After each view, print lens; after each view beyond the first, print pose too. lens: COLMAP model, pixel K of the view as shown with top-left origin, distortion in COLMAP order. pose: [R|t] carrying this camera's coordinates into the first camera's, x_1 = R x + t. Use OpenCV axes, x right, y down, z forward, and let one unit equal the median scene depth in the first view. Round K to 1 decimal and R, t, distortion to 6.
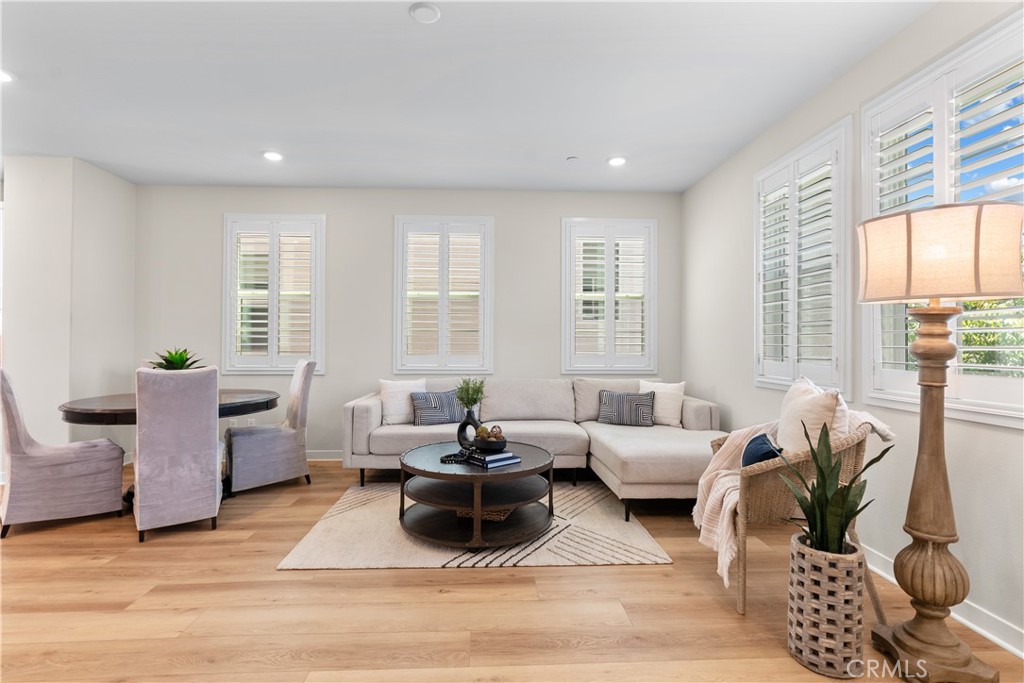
lens RADIAL K [[499.5, 0, 514.6], [0, 499.5, 339.3], [0, 0, 1]] dist [-0.003127, 0.000551]
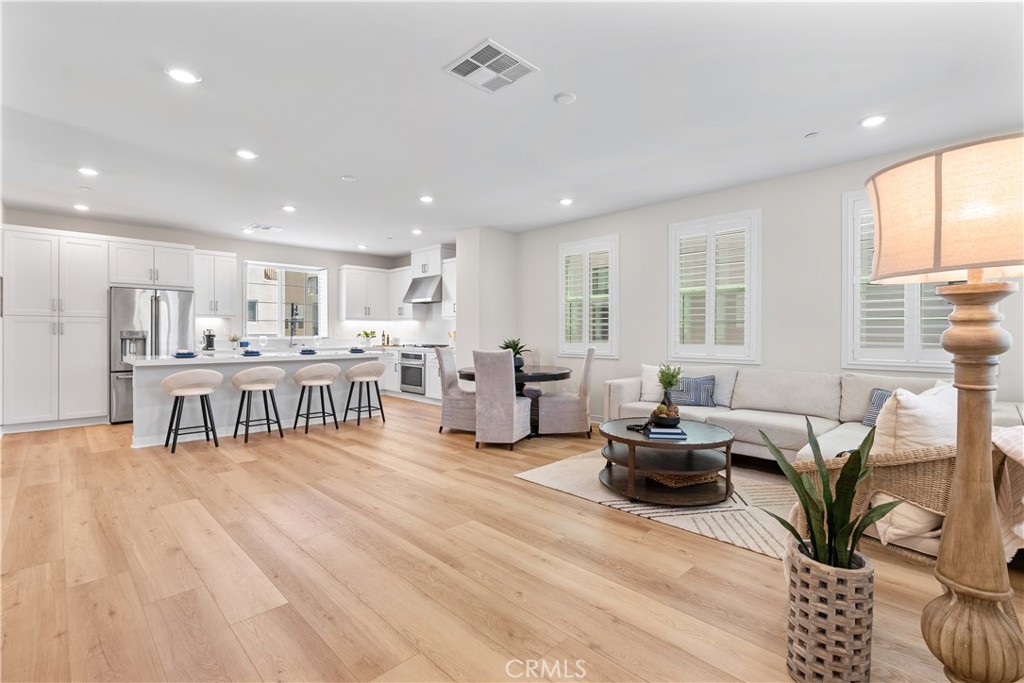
lens RADIAL K [[465.9, 0, 512.0], [0, 465.9, 341.5], [0, 0, 1]] dist [-0.008679, 0.000820]
pose [[0.664408, 0.007771, -0.747329, 0.535173], [0.009253, 0.999784, 0.018623, 0.001451], [0.747312, -0.019288, 0.664193, 0.010230]]
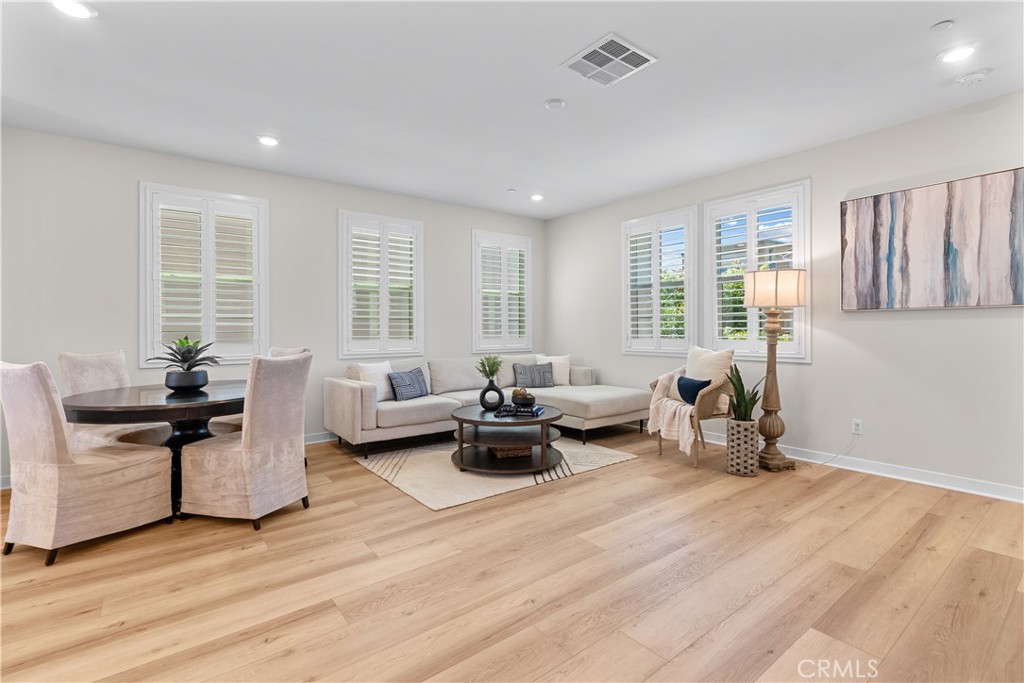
lens RADIAL K [[474.5, 0, 517.4], [0, 474.5, 332.0], [0, 0, 1]] dist [-0.005122, 0.000893]
pose [[0.817989, -0.012026, 0.575108, -0.831472], [0.004967, 0.999892, 0.013844, -0.000794], [-0.575213, -0.008468, 0.817960, -0.069436]]
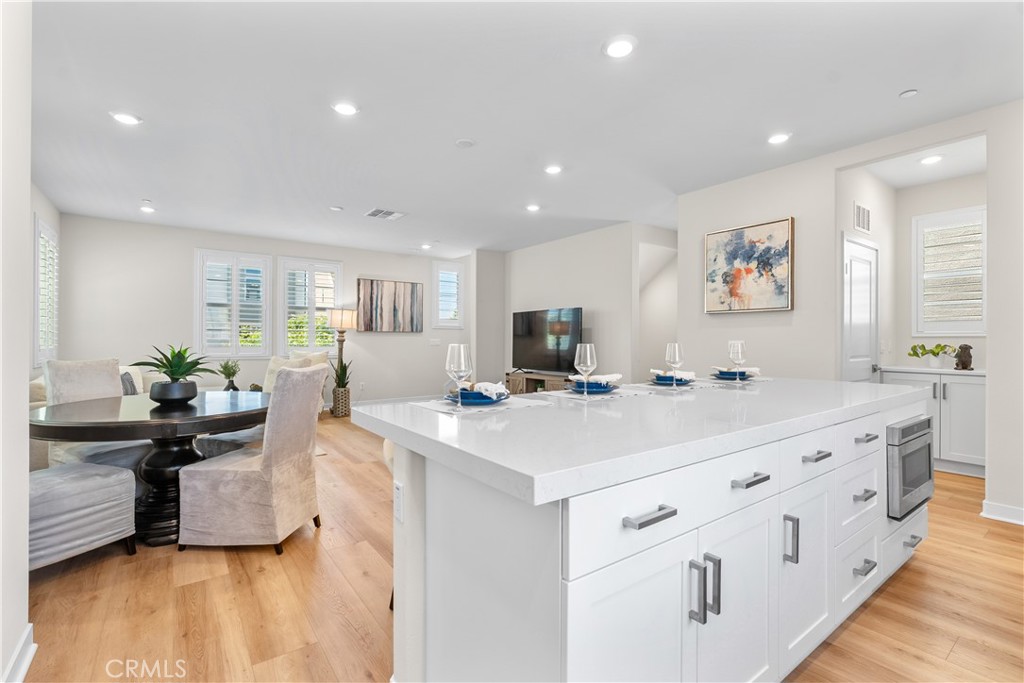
lens RADIAL K [[465.9, 0, 512.0], [0, 465.9, 341.5], [0, 0, 1]] dist [-0.008679, 0.000820]
pose [[-0.554810, -0.011293, 0.831901, -2.016339], [-0.018212, 0.999833, 0.001427, 0.003093], [-0.831778, -0.014359, -0.554923, 1.185058]]
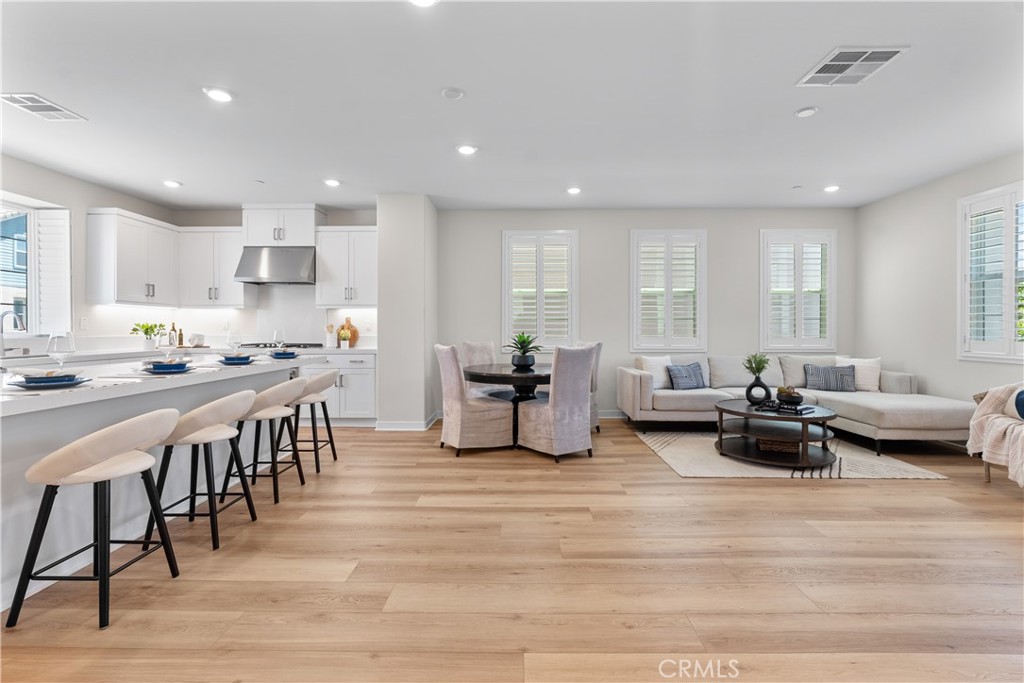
lens RADIAL K [[465.9, 0, 512.0], [0, 465.9, 341.5], [0, 0, 1]] dist [-0.008679, 0.000820]
pose [[0.997805, -0.003078, -0.066144, -0.760990], [0.005442, 0.999352, 0.035591, -0.005442], [0.065992, -0.035872, 0.997175, -0.368899]]
